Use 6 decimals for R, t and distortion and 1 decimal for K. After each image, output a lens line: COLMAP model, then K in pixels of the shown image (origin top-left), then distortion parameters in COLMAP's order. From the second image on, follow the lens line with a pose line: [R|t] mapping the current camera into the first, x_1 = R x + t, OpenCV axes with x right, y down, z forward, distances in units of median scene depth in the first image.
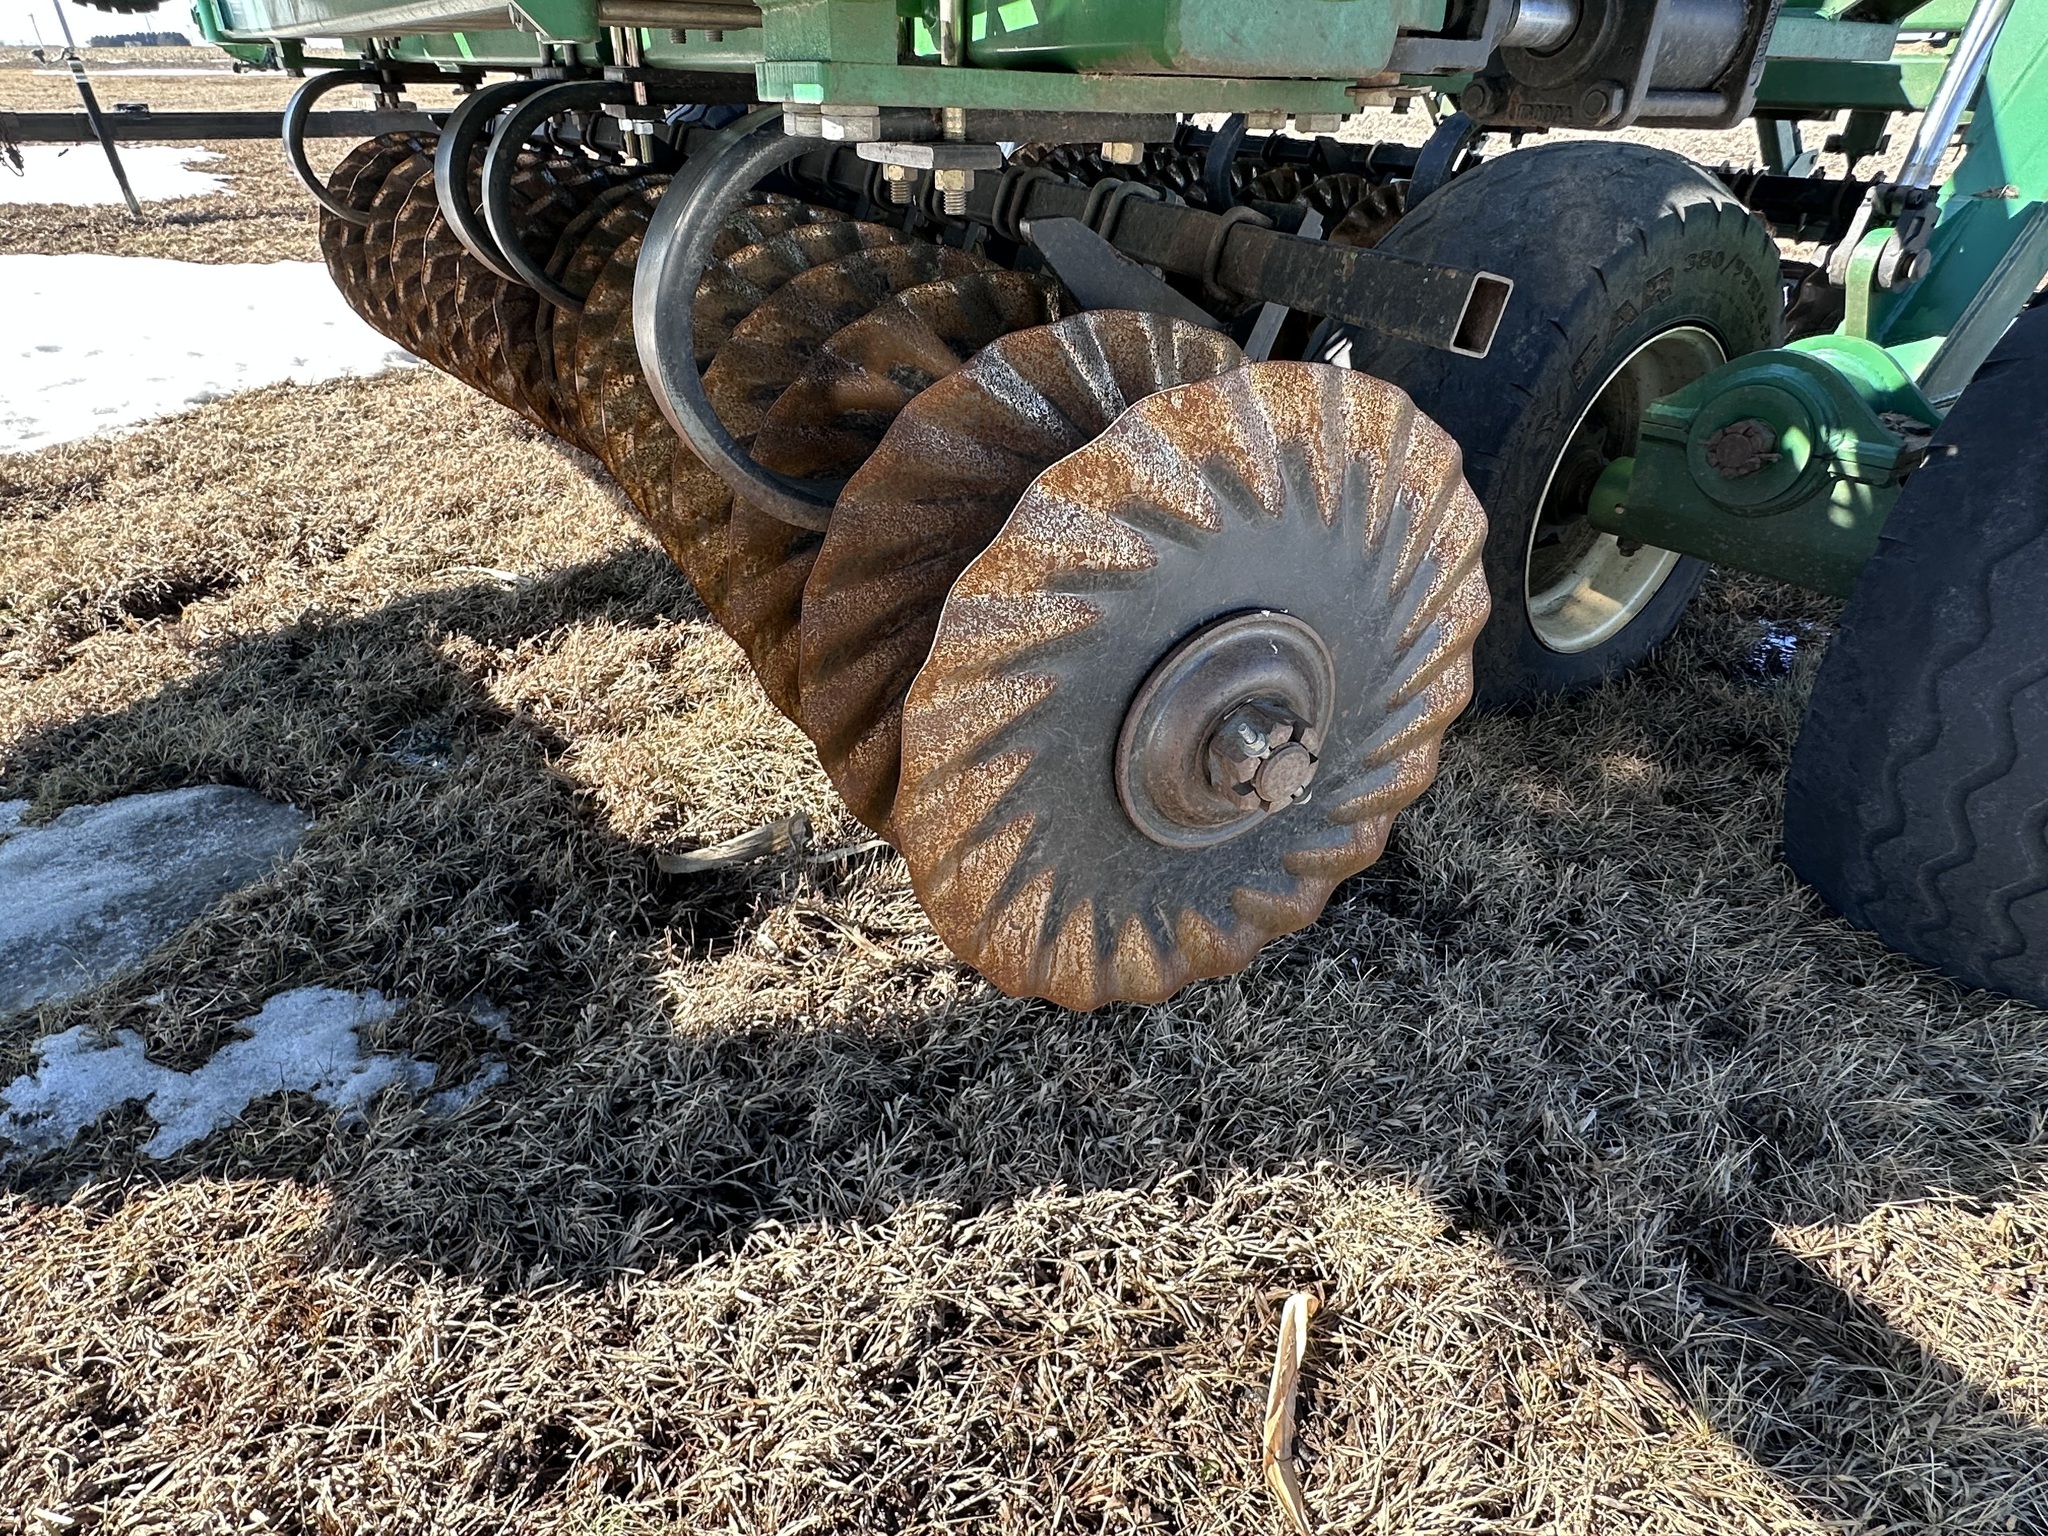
lens RADIAL K [[1109.1, 0, 1019.7], [0, 1109.1, 778.1], [0, 0, 1]] dist [-0.003658, -0.000897]
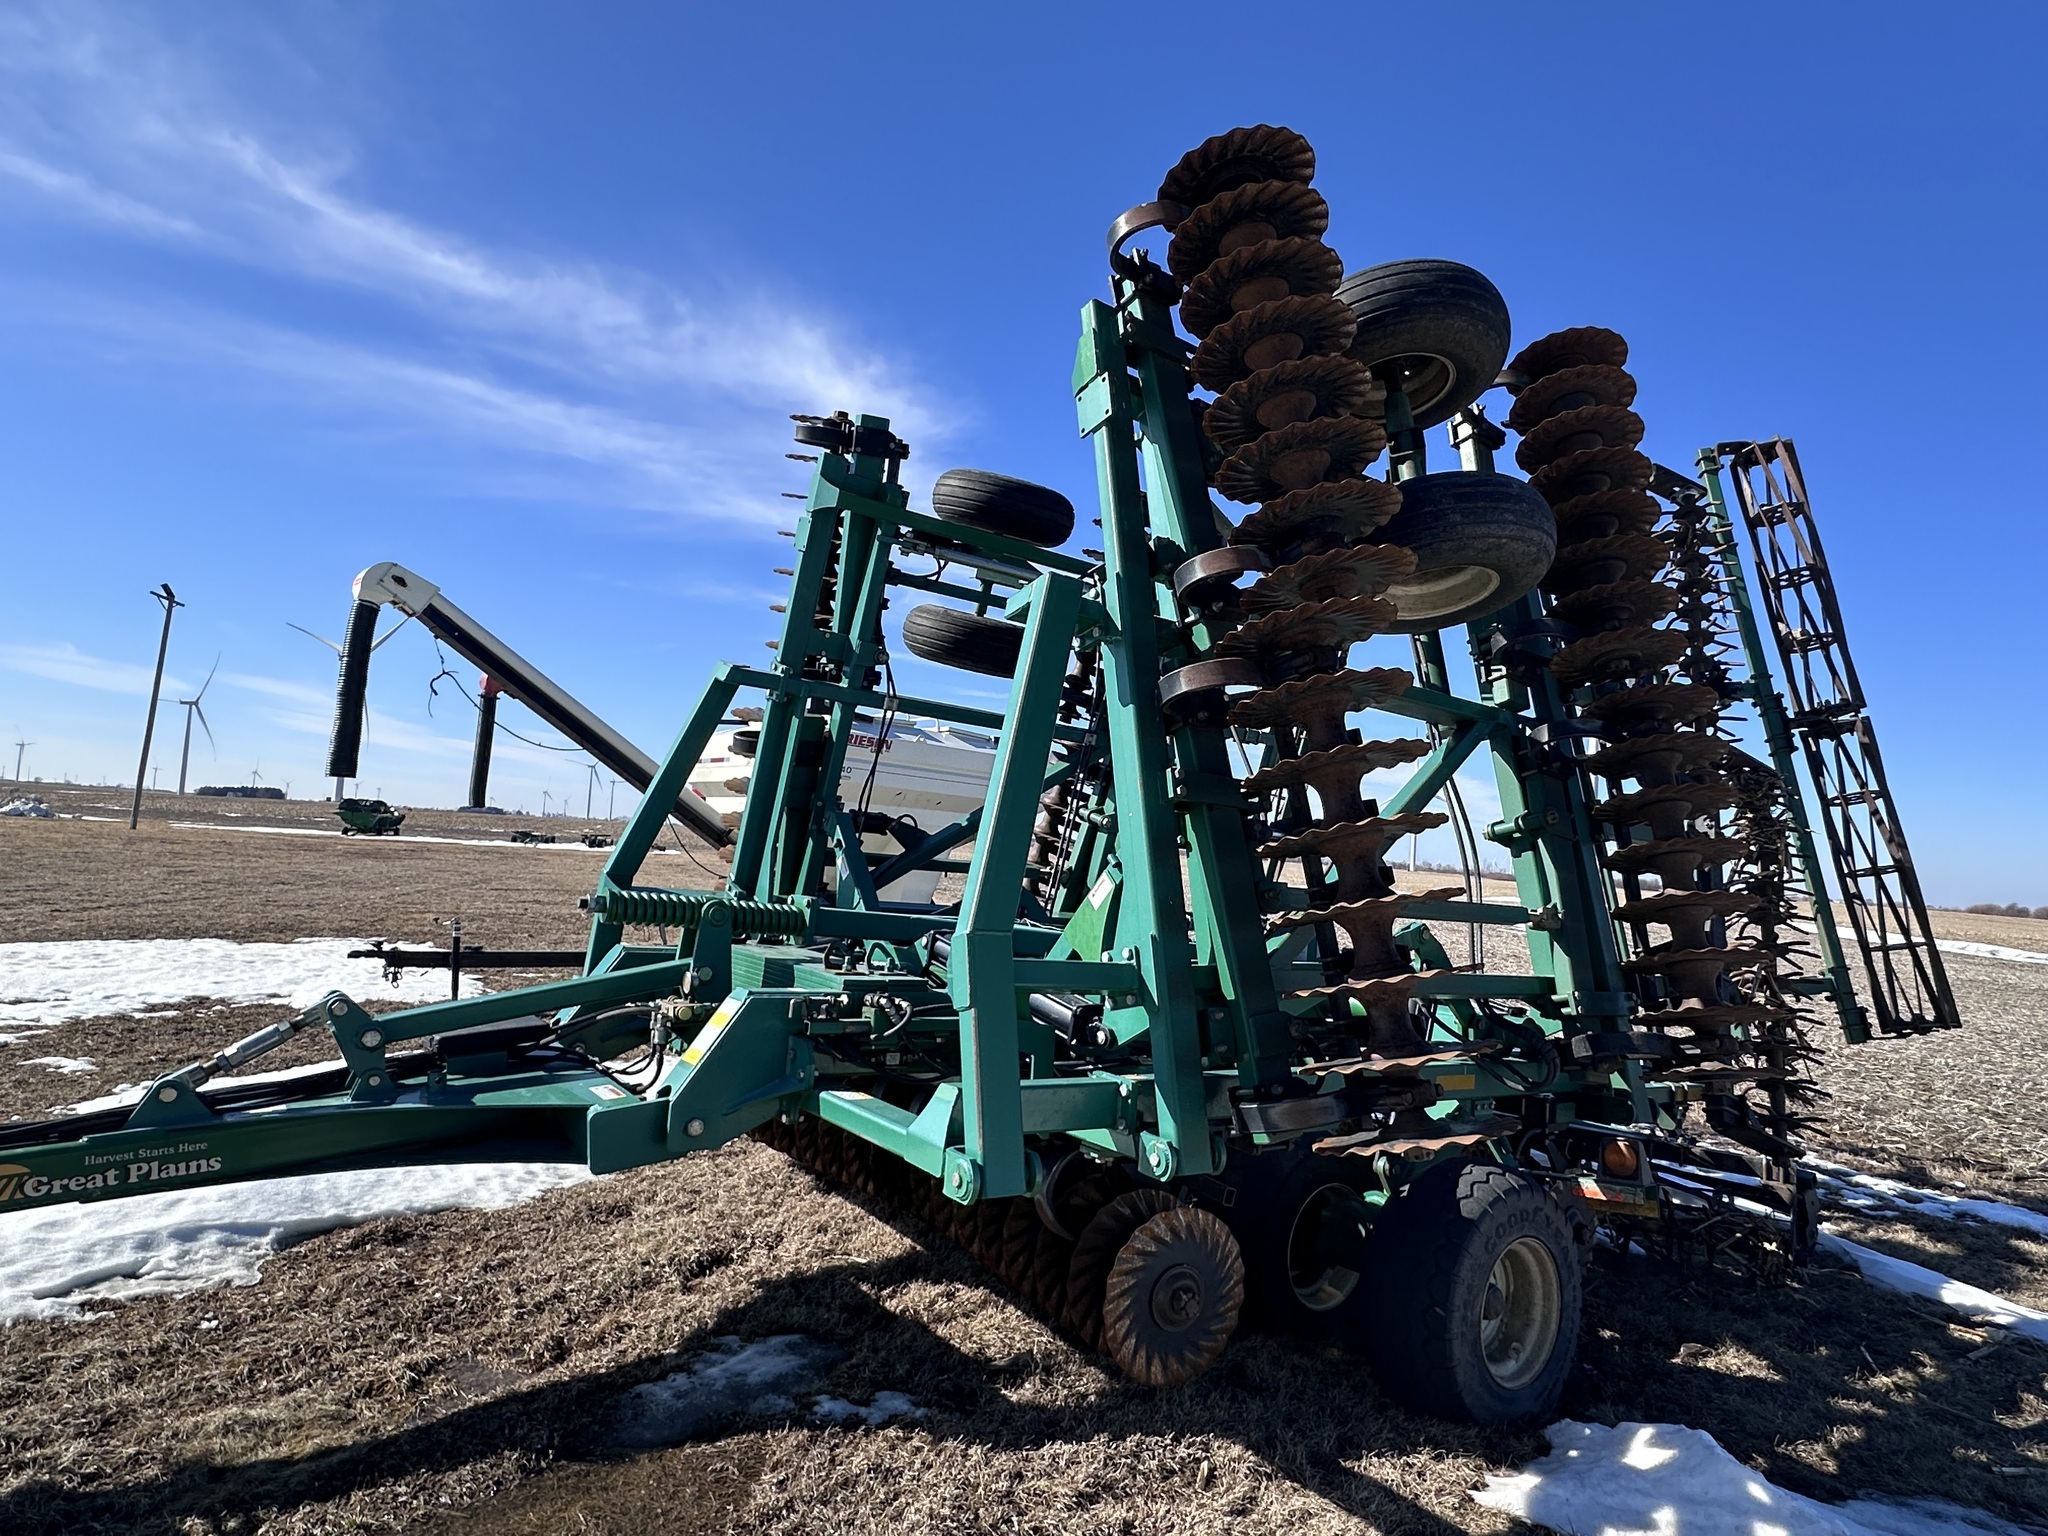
lens RADIAL K [[1109.1, 0, 1019.7], [0, 1109.1, 778.1], [0, 0, 1]] dist [-0.003658, -0.000897]
pose [[0.998198, 0.056102, 0.021297, -0.545915], [-0.032182, 0.800020, -0.599109, 0.828563], [-0.050649, 0.597344, 0.800384, -3.133689]]
